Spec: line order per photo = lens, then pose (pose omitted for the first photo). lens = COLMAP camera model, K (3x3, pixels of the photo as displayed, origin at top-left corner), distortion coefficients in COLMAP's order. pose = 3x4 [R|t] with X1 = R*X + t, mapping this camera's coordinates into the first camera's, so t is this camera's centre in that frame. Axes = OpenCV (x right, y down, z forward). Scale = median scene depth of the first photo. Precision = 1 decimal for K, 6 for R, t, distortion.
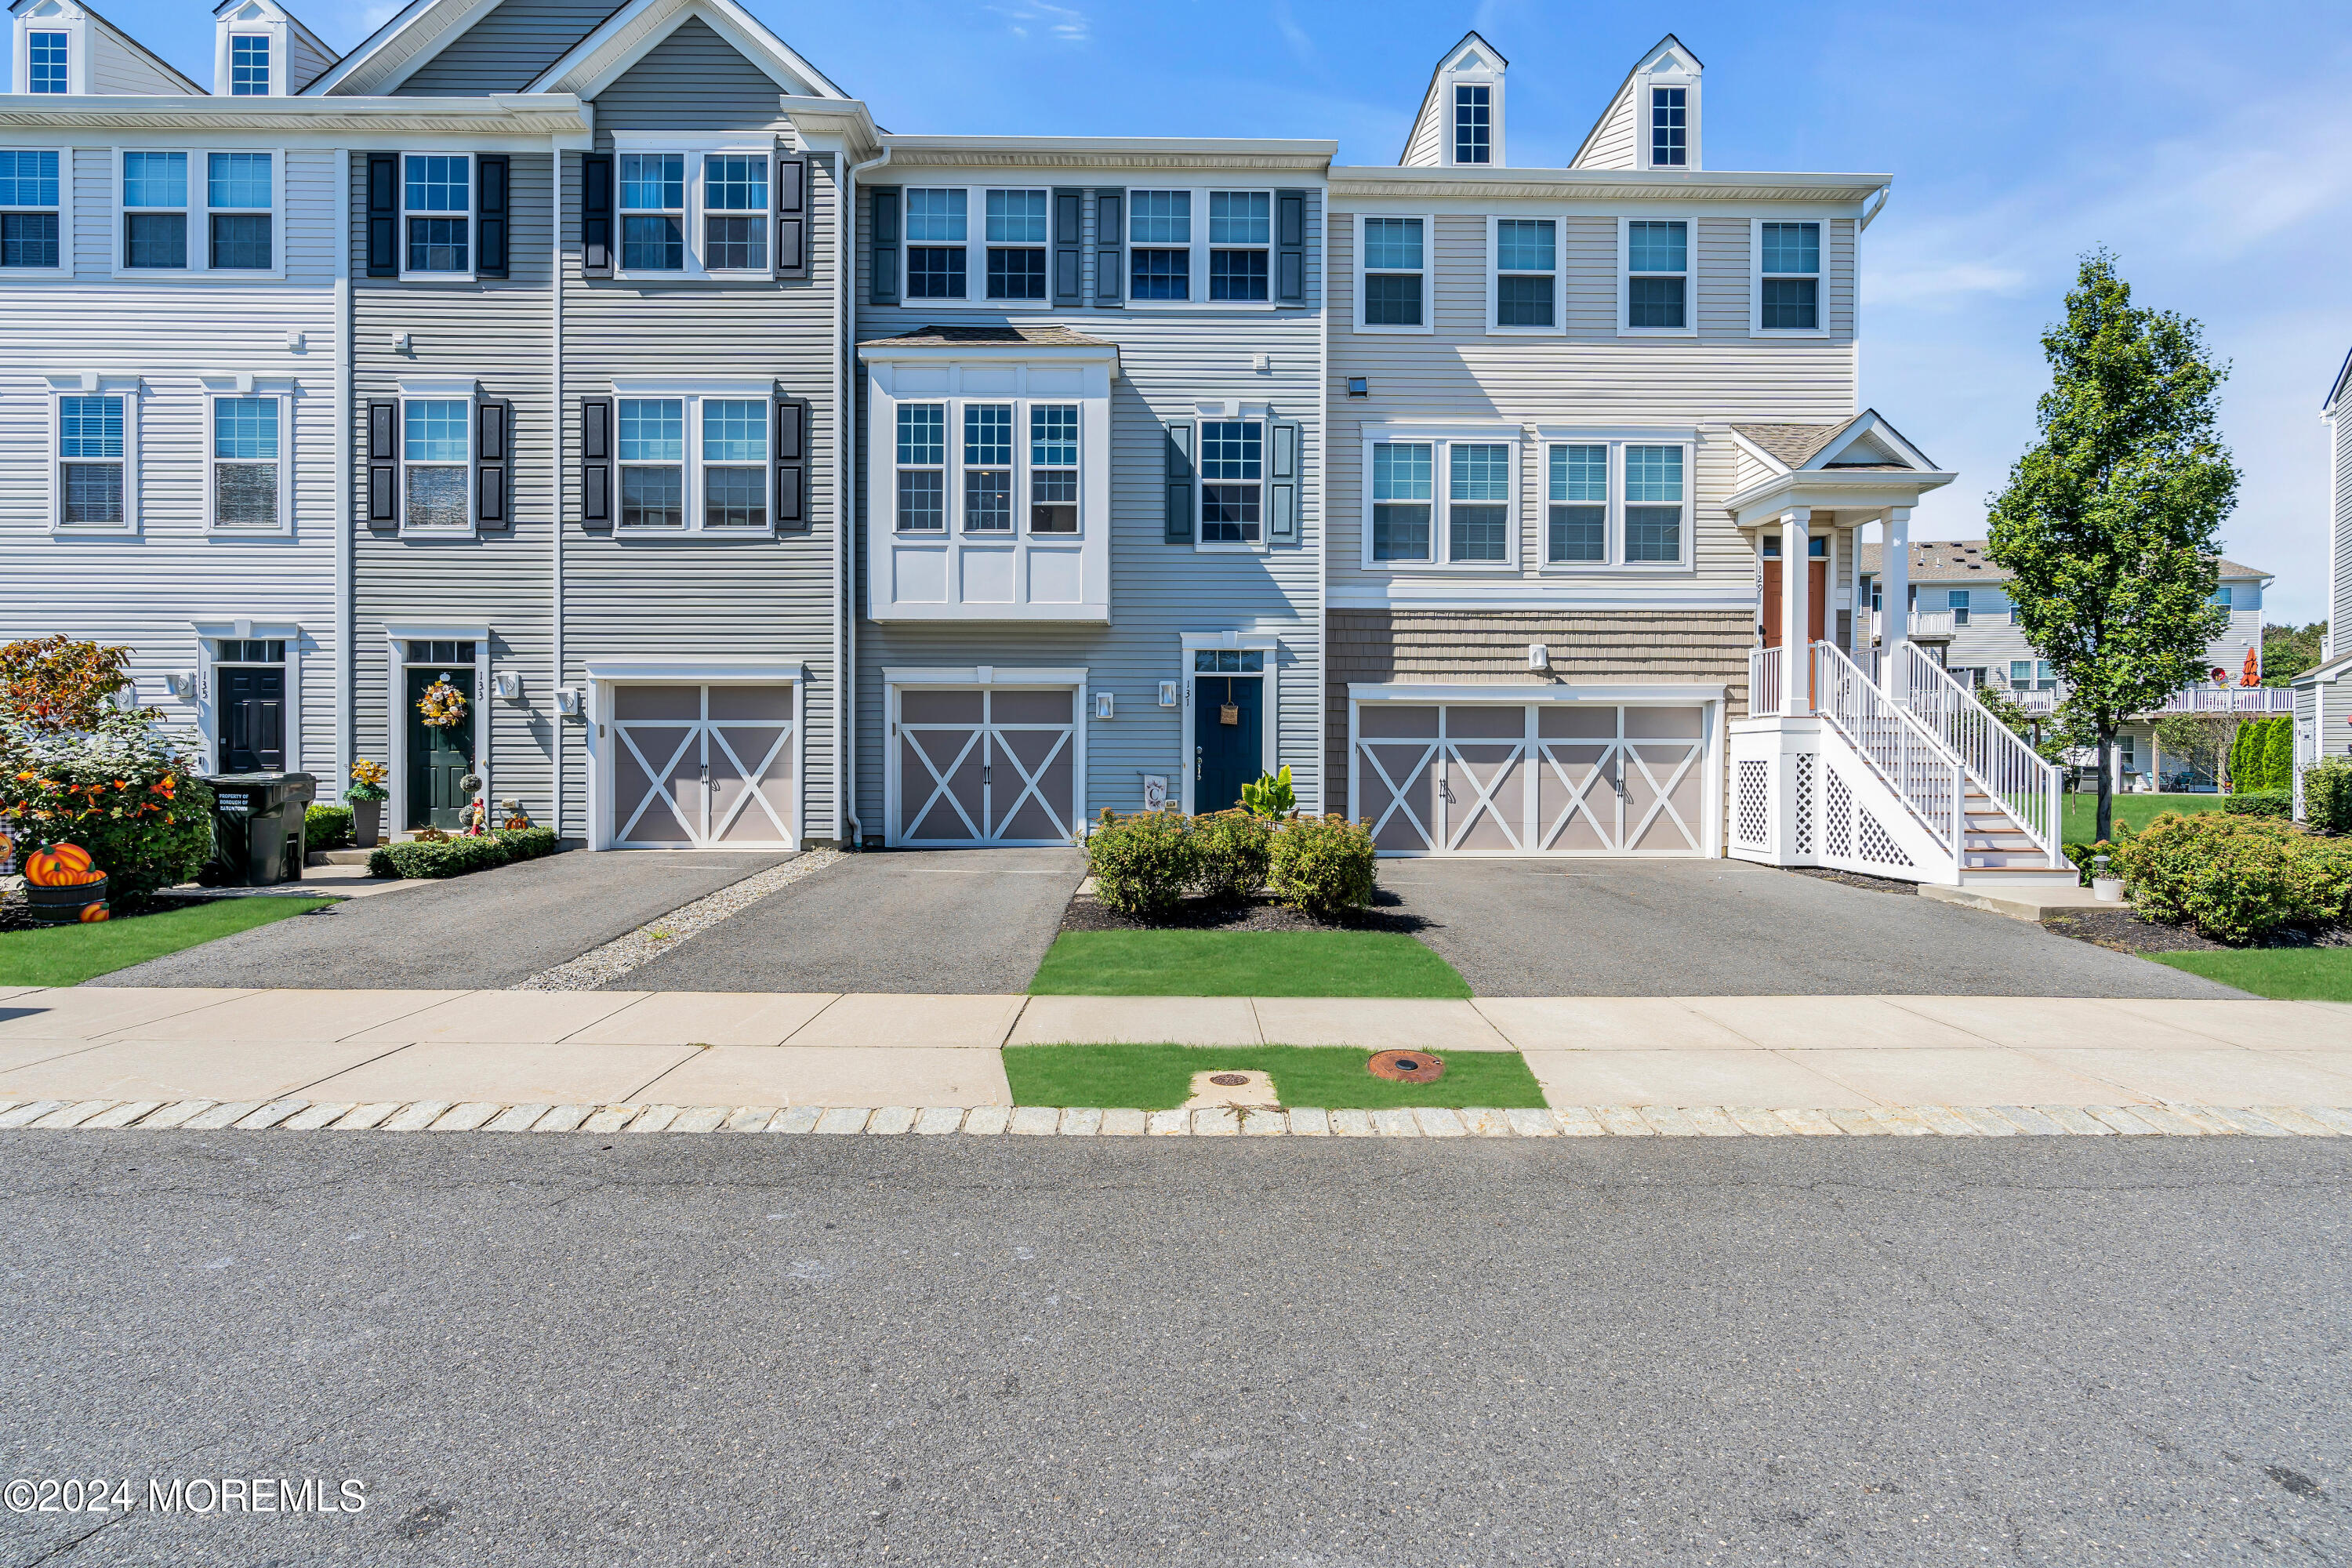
lens RADIAL K [[1066.6, 0, 1179.5], [0, 1066.6, 757.1], [0, 0, 1]] dist [-0.003376, 0.000219]
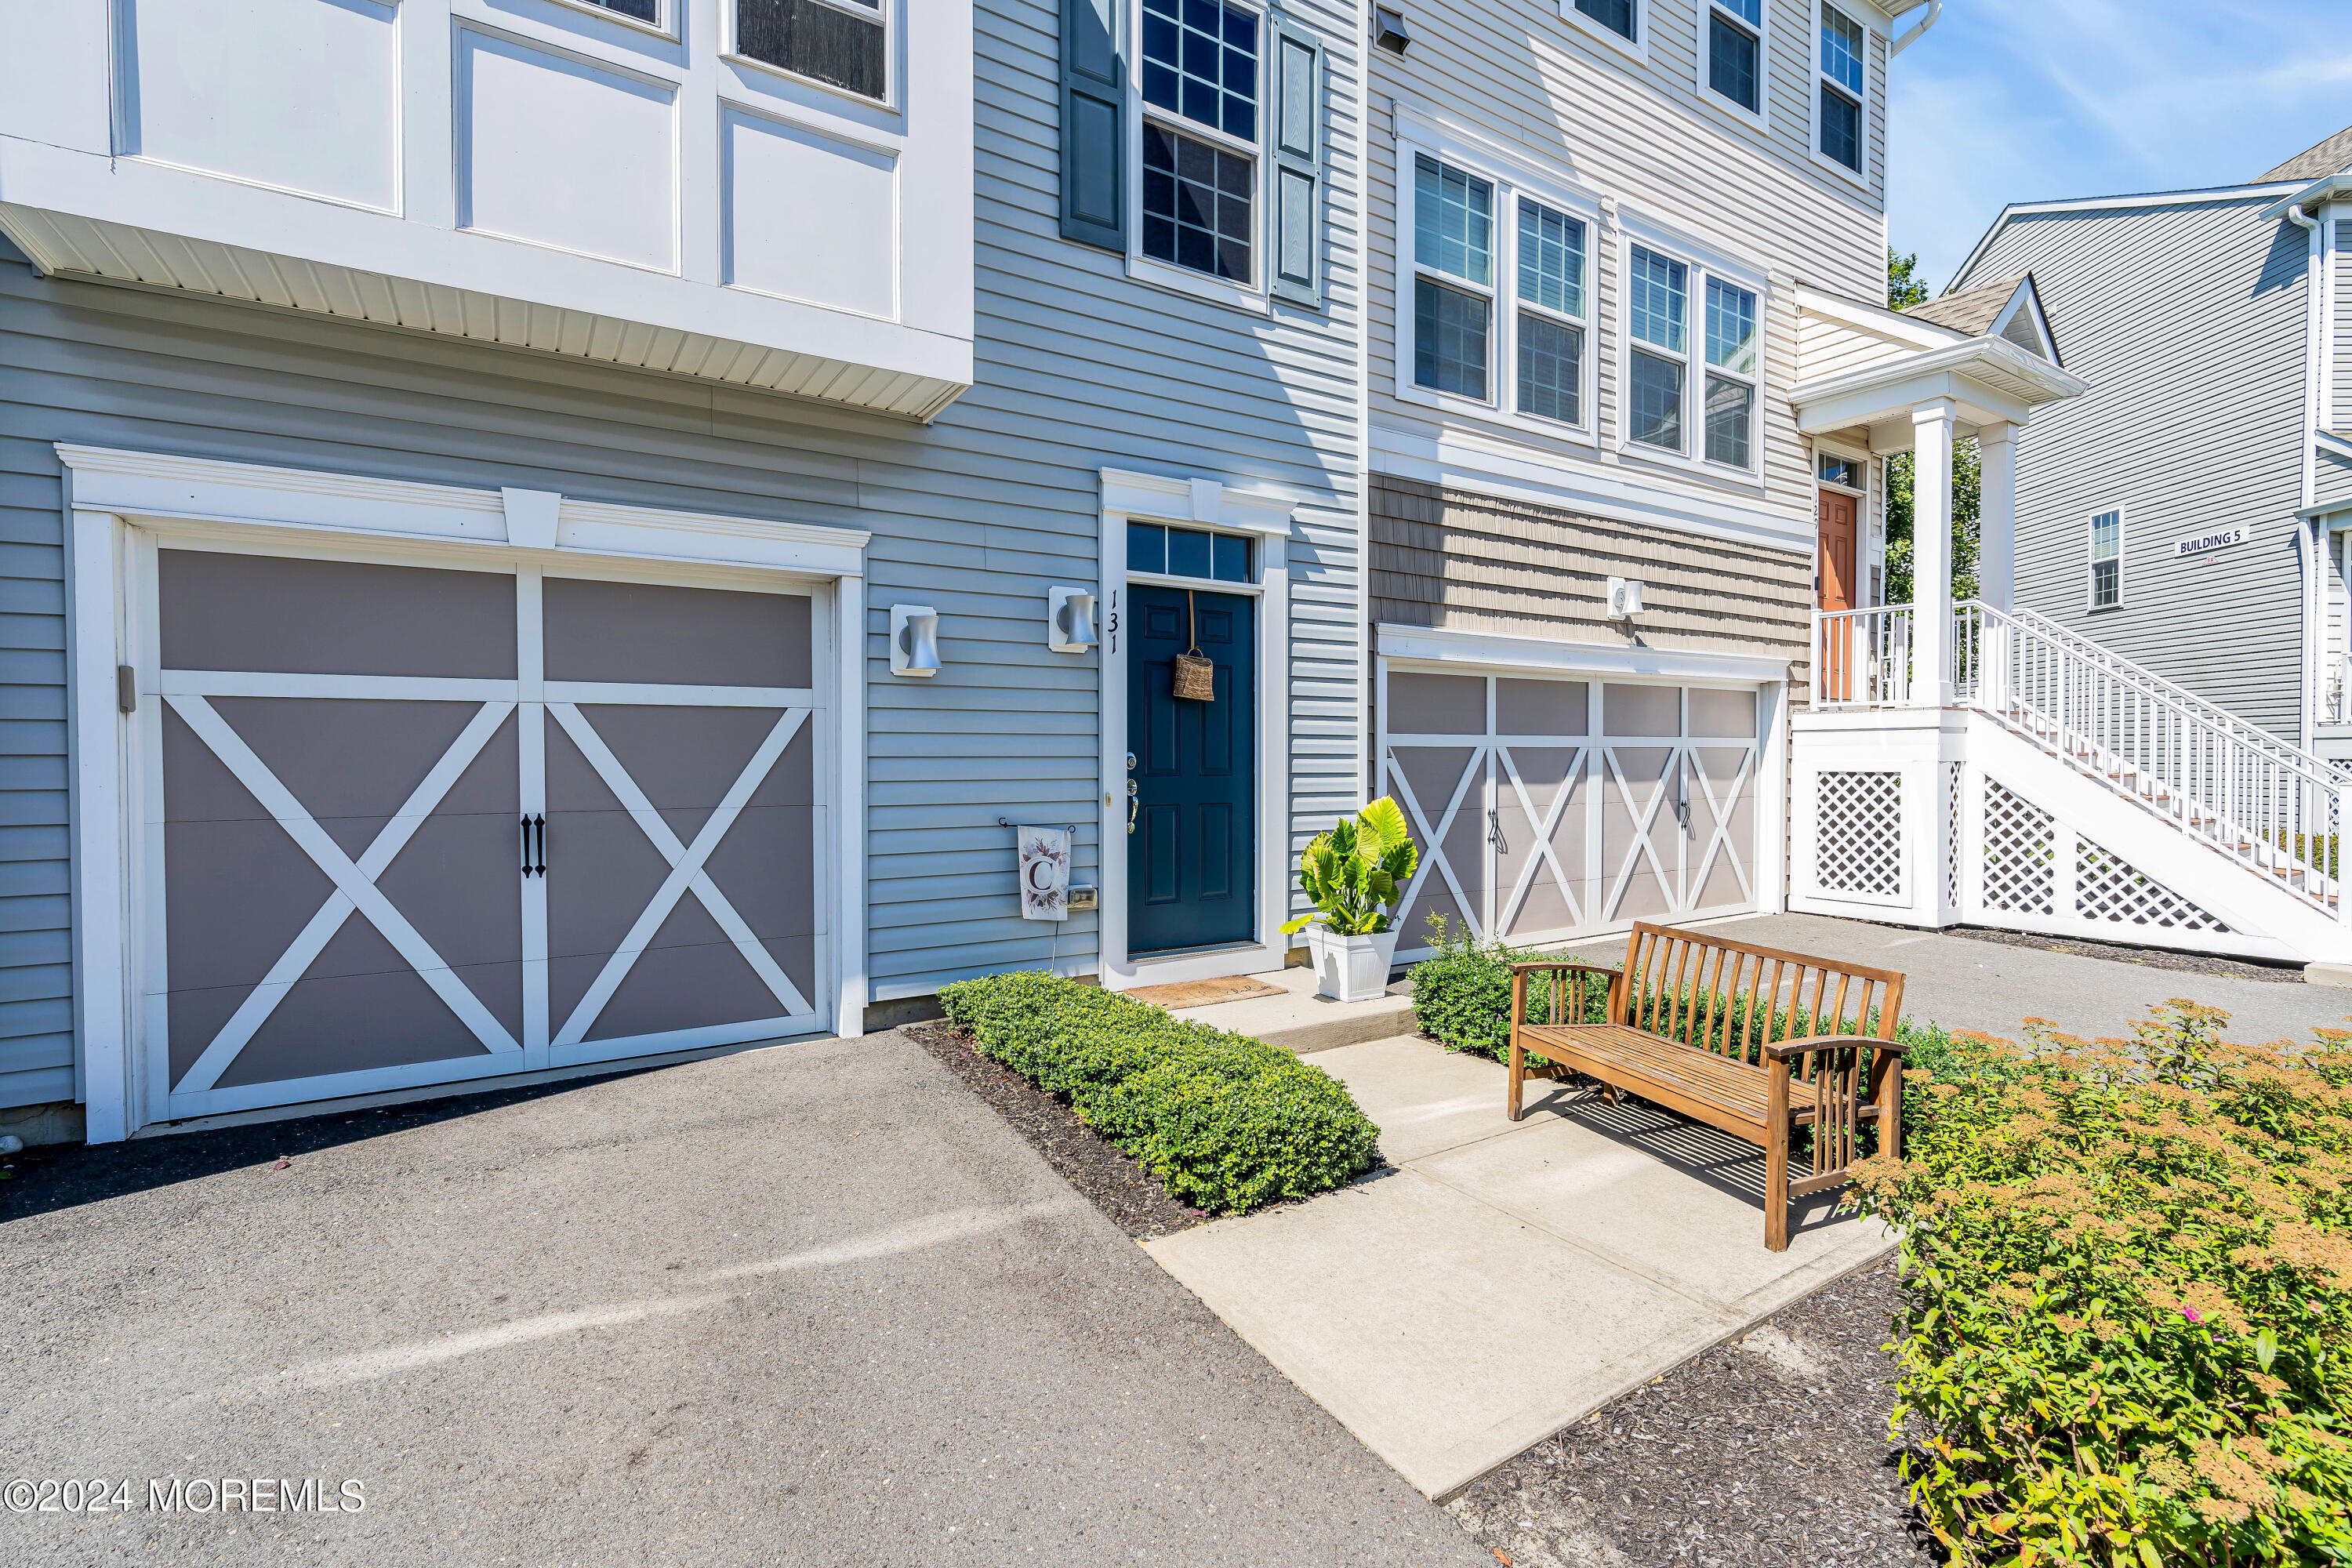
lens RADIAL K [[1060.5, 0, 1179.3], [0, 1060.5, 769.5], [0, 0, 1]] dist [-0.003746, -0.000209]
pose [[0.852165, -0.011191, 0.523153, -0.181919], [0.001689, 0.999825, 0.018638, -0.011004], [-0.523270, -0.014999, 0.852035, 0.638315]]
